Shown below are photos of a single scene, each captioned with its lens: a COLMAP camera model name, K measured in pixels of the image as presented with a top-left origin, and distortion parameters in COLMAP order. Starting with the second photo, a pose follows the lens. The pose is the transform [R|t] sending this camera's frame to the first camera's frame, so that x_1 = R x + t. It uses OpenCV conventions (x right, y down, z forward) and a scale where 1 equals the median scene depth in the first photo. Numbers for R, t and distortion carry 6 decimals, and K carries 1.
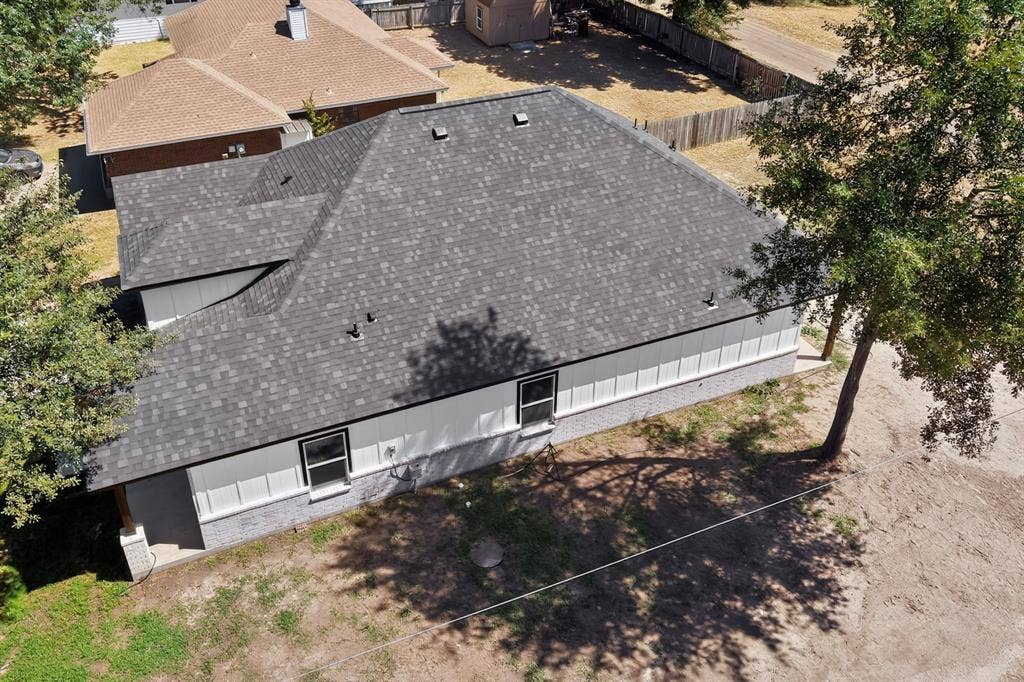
lens RADIAL K [[837.4, 0, 472.8], [0, 837.4, 264.6], [0, 0, 1]] dist [0.058197, -0.082685]
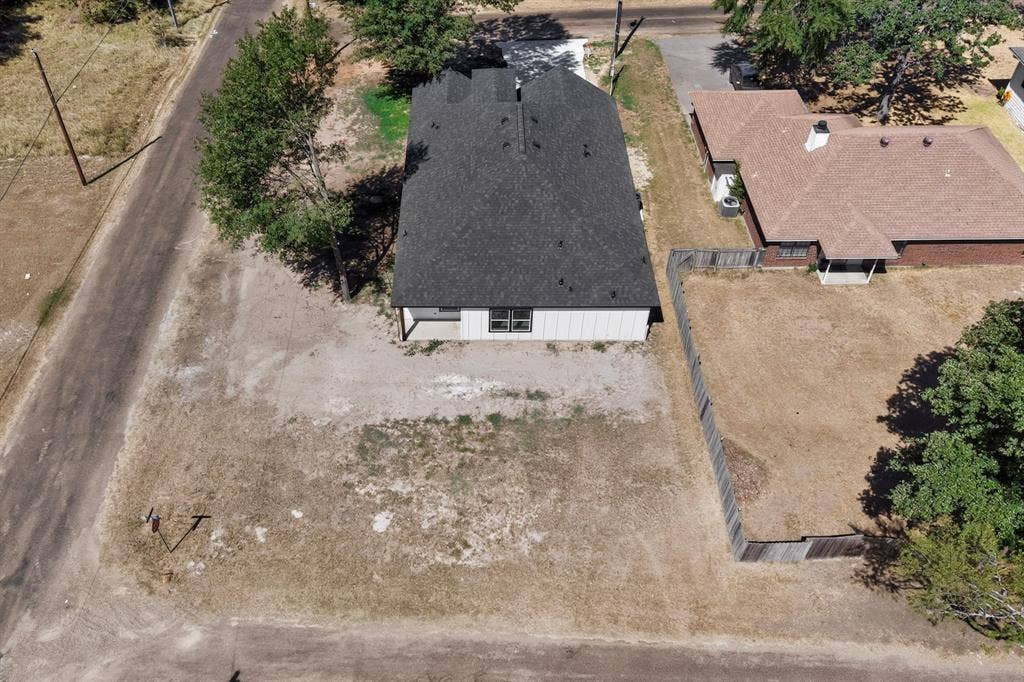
lens RADIAL K [[837.4, 0, 472.8], [0, 837.4, 264.6], [0, 0, 1]] dist [0.058197, -0.082685]
pose [[-0.368725, 0.641512, -0.672684, 1.820101], [-0.485257, 0.484392, 0.727935, -1.642442], [0.792822, 0.594833, 0.132691, 0.998598]]
